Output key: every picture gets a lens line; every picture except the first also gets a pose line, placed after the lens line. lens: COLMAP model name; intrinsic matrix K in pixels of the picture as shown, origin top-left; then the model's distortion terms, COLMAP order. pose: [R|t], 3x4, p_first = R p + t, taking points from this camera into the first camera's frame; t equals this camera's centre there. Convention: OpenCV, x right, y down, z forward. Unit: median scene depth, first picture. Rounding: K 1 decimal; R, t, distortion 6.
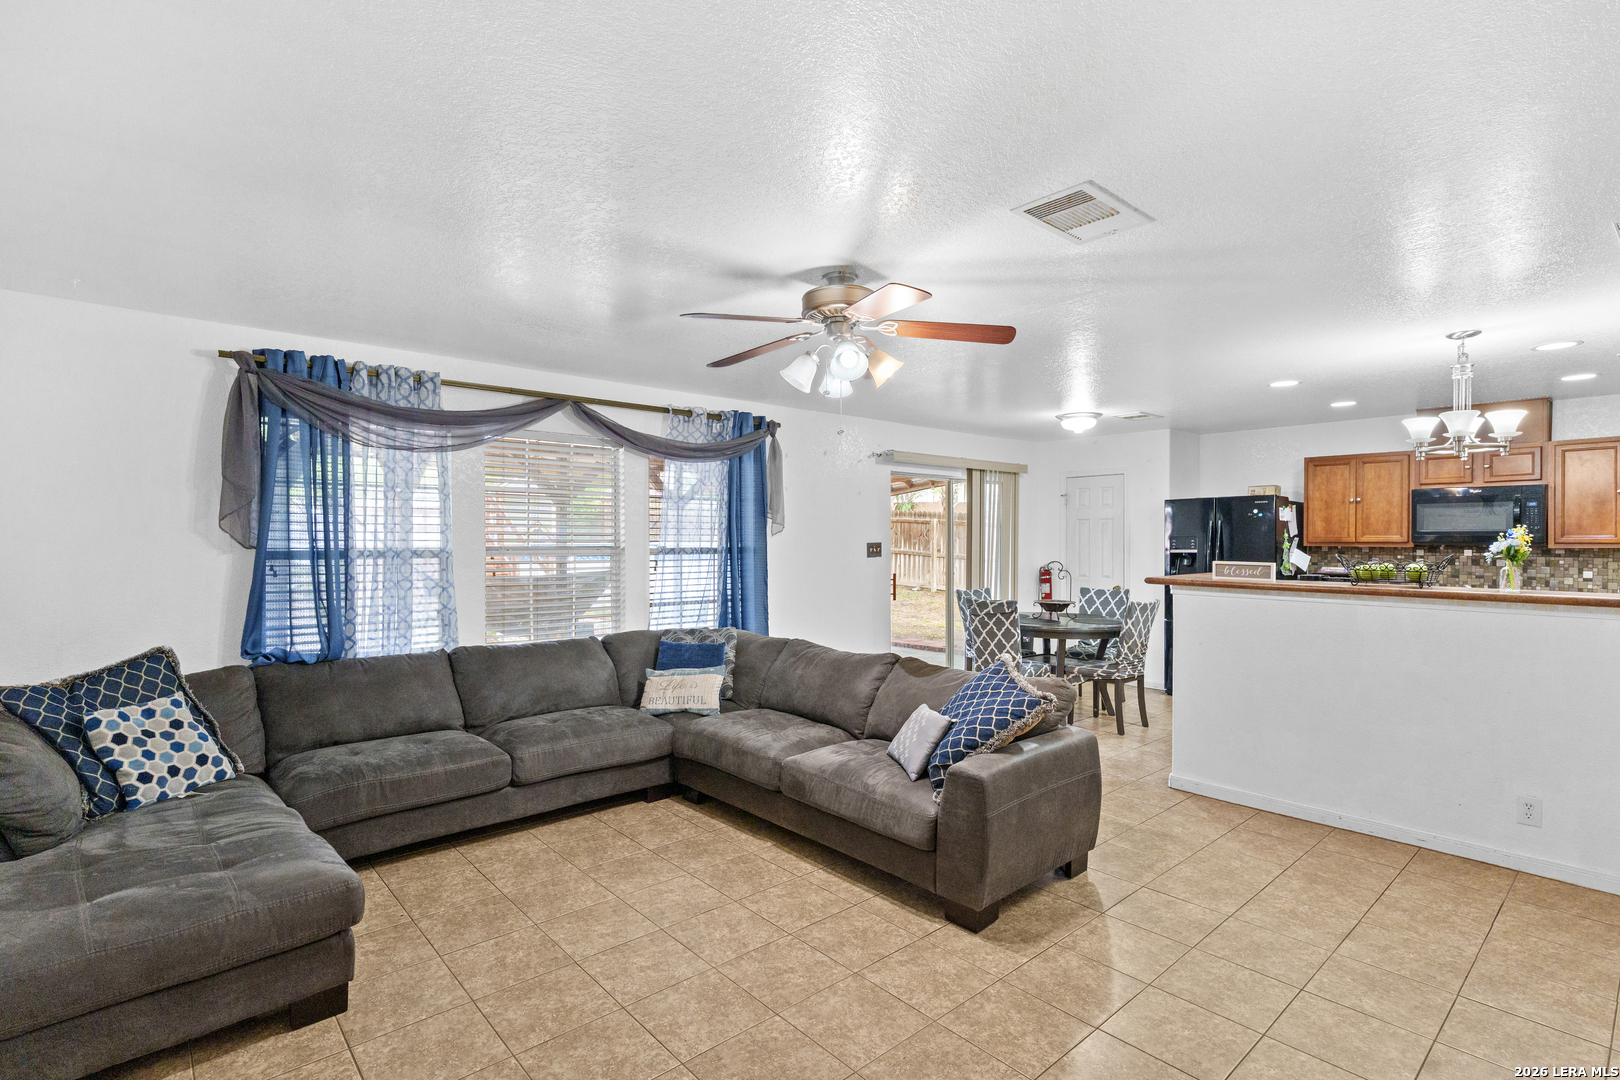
lens RADIAL K [[771.5, 0, 811.0], [0, 771.5, 543.9], [0, 0, 1]] dist [-0.000435, -0.000138]
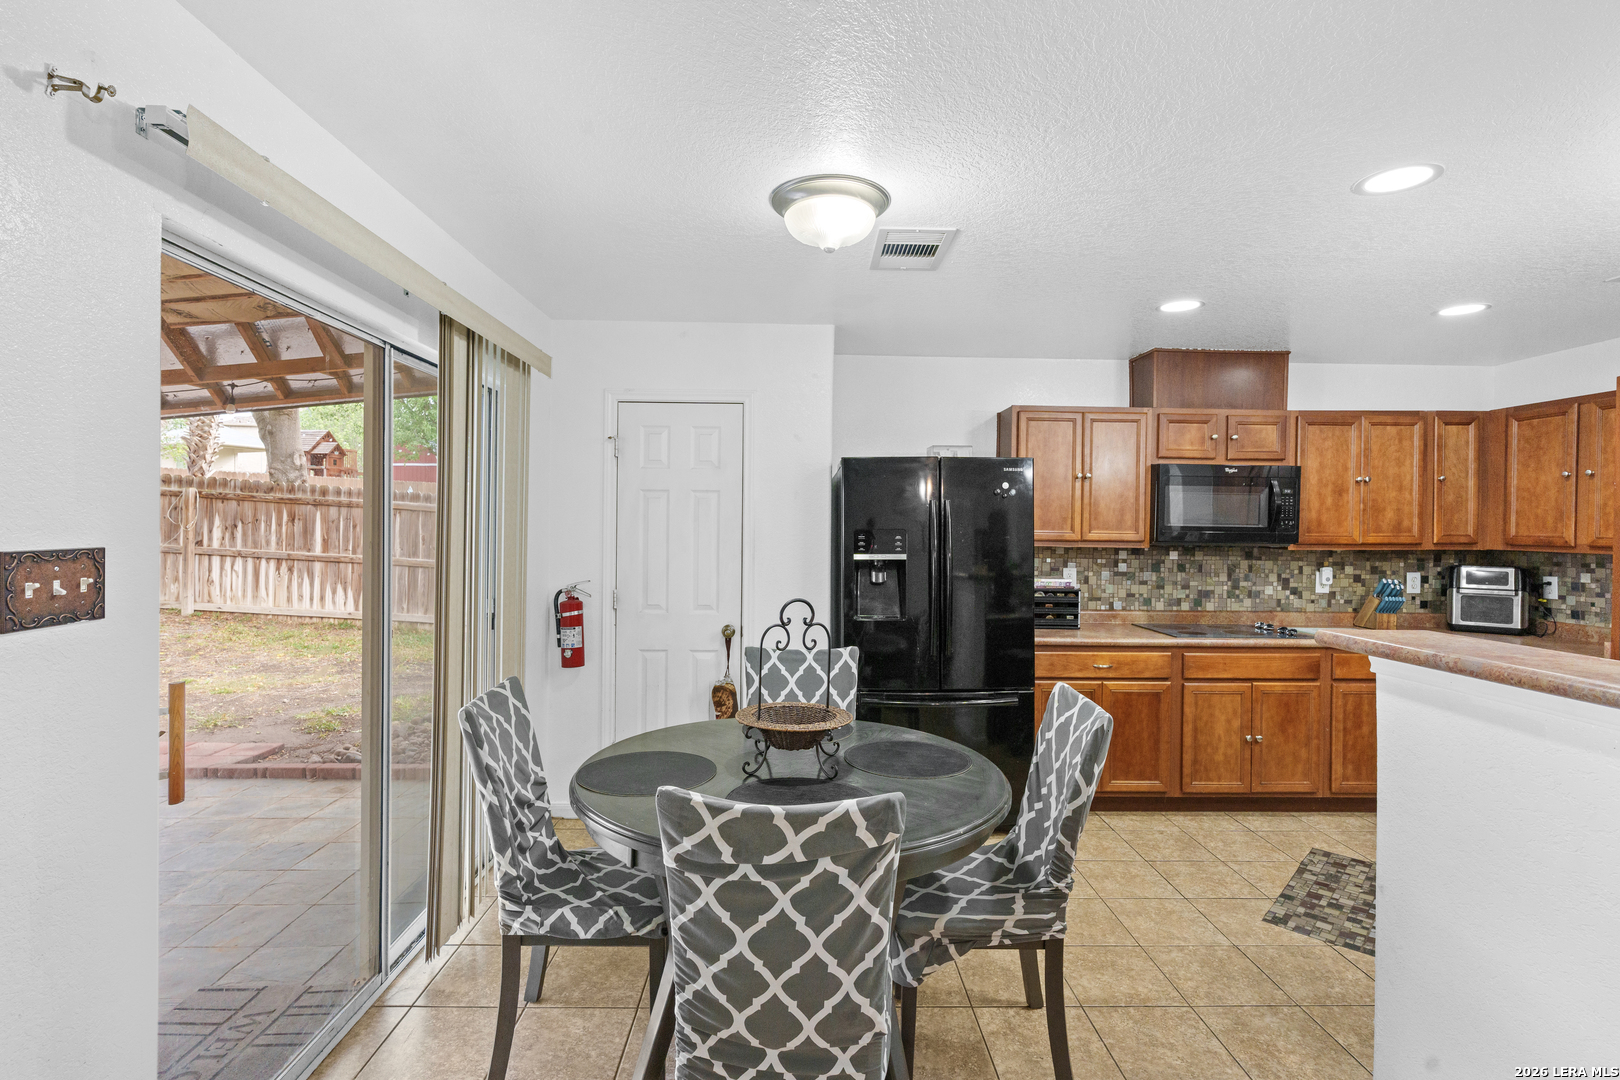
lens RADIAL K [[759.6, 0, 806.8], [0, 759.6, 532.6], [0, 0, 1]] dist [-0.001284, -0.000267]
pose [[0.644330, 0.005063, 0.764731, 0.063992], [-0.007420, 0.999972, -0.000368, -0.007181], [-0.764712, -0.005438, 0.644350, 0.770118]]
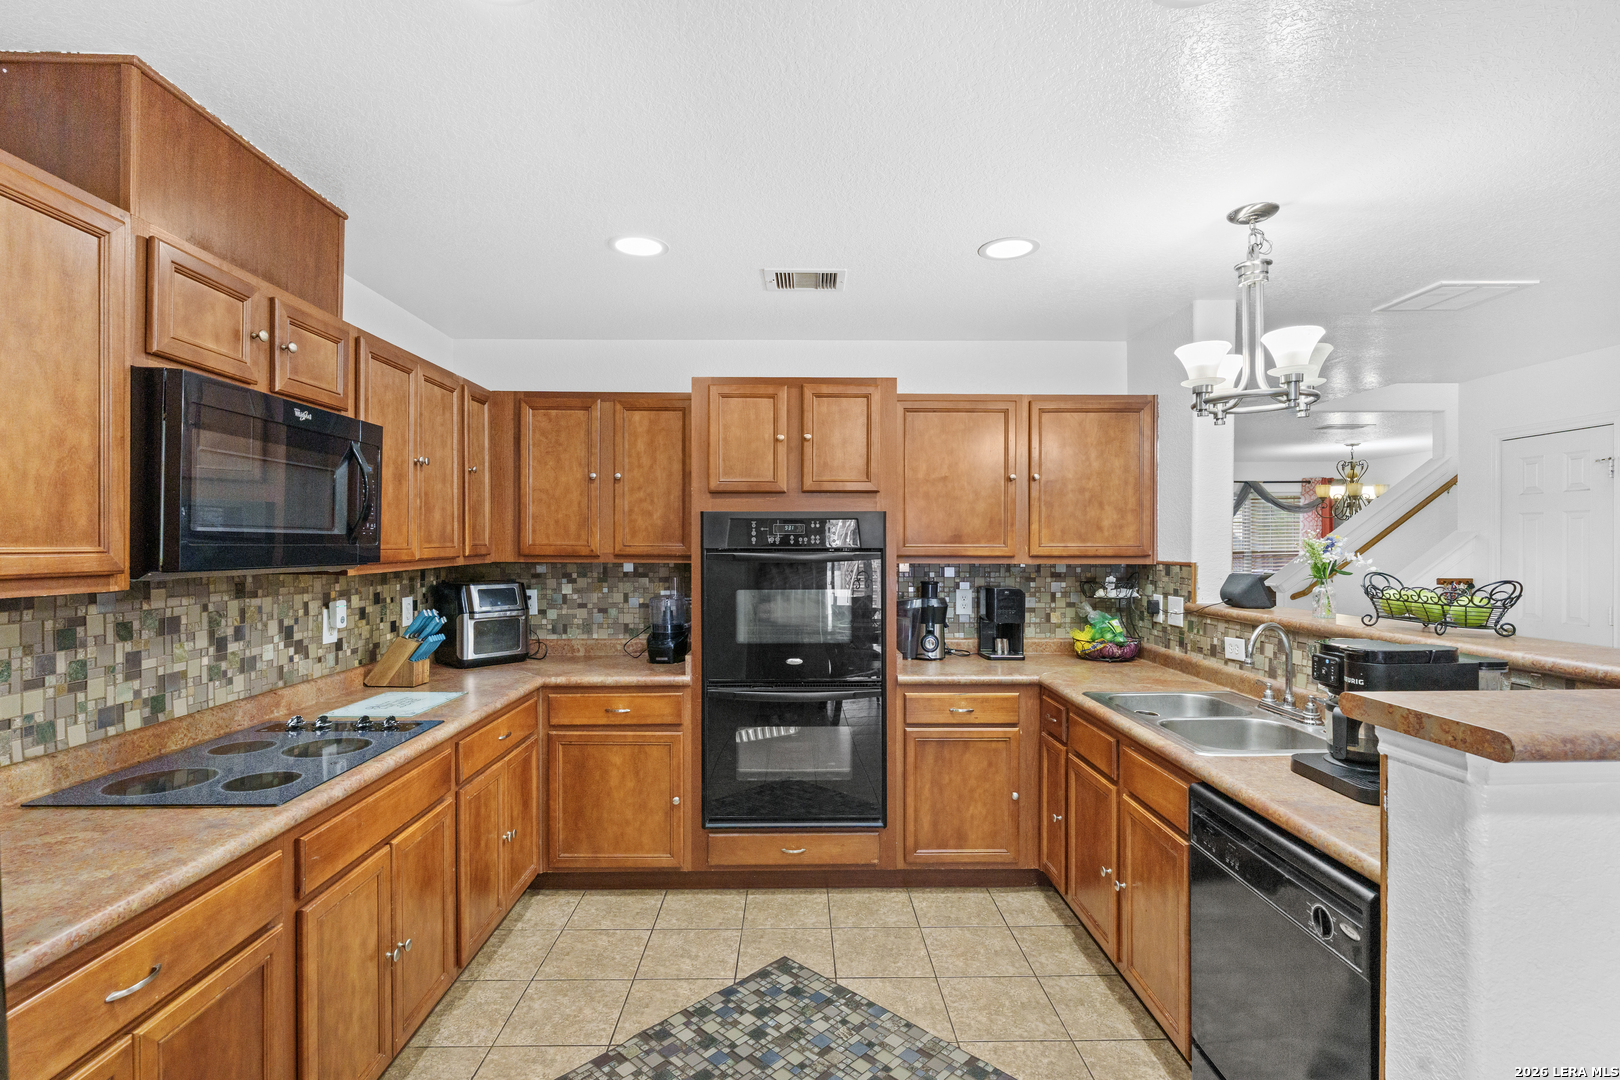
lens RADIAL K [[771.5, 0, 811.0], [0, 771.5, 543.9], [0, 0, 1]] dist [-0.000435, -0.000138]
pose [[-0.765202, 0.002001, 0.643787, 0.427240], [0.006409, 0.999969, 0.004510, -0.010781], [-0.643759, 0.007577, -0.765191, 1.014707]]
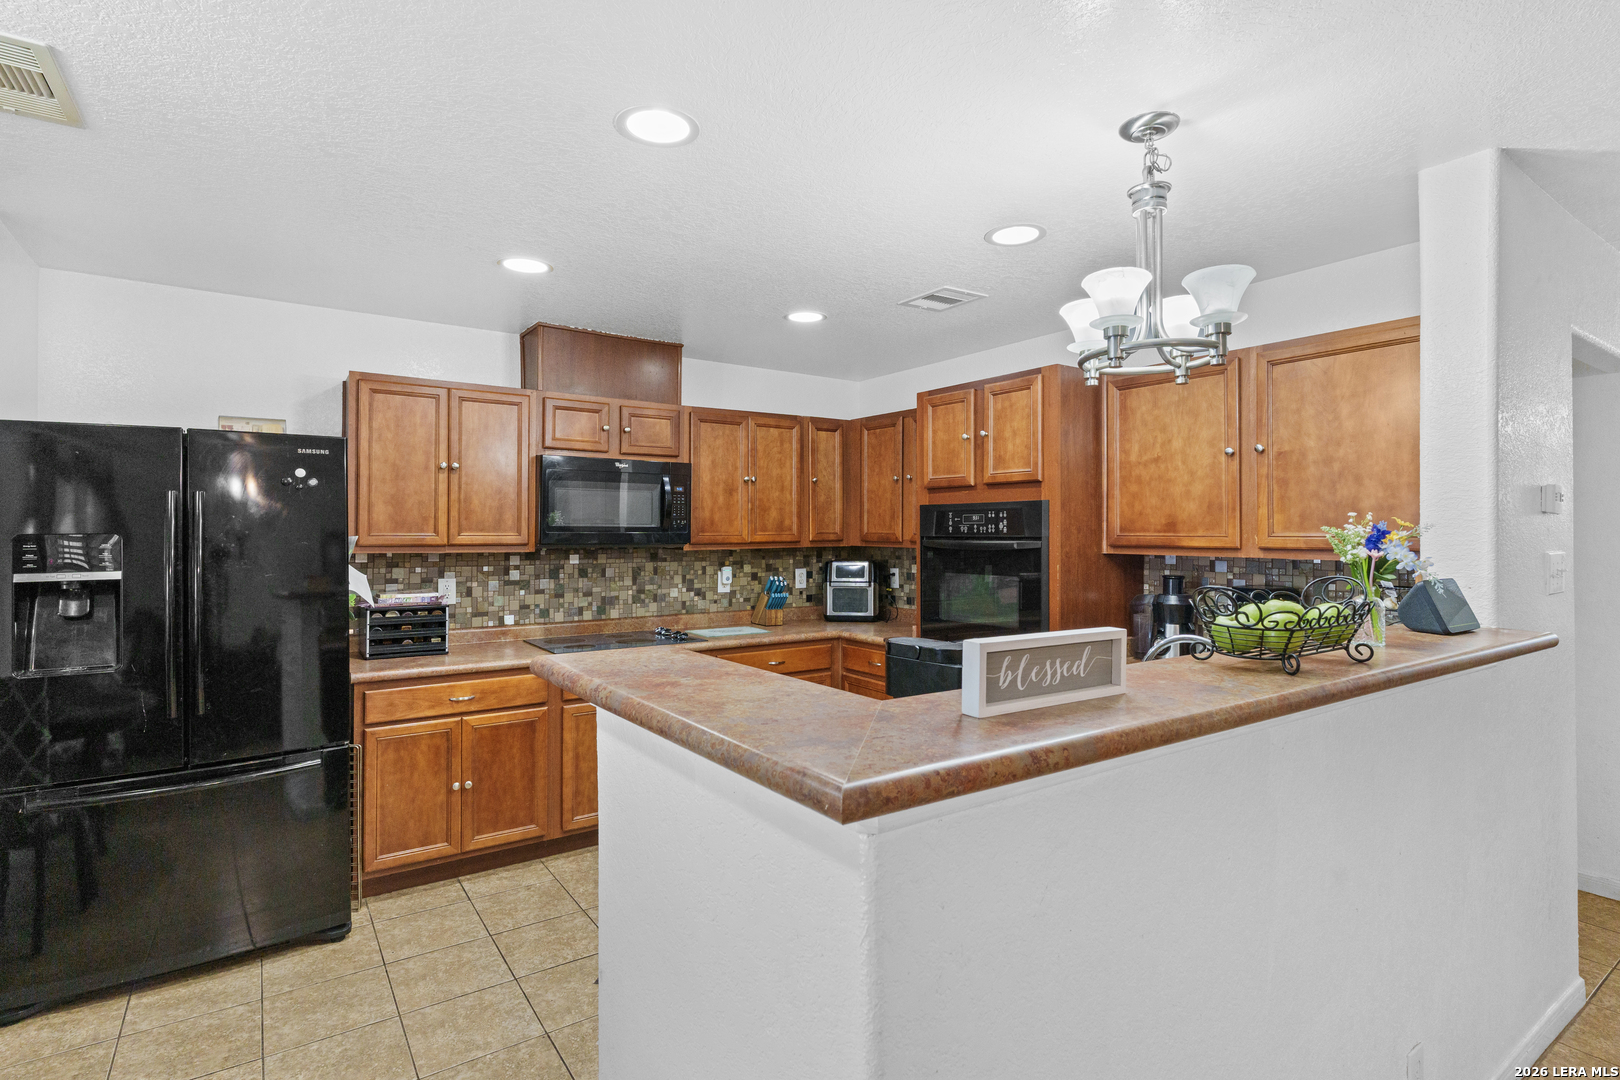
lens RADIAL K [[800.4, 0, 816.2], [0, 800.4, 526.3], [0, 0, 1]] dist [0.001184, 0.000163]
pose [[0.105341, 0.009934, 0.994387, 0.183705], [0.006139, 0.999925, -0.010640, -0.007741], [-0.994417, 0.007226, 0.105272, 0.694643]]
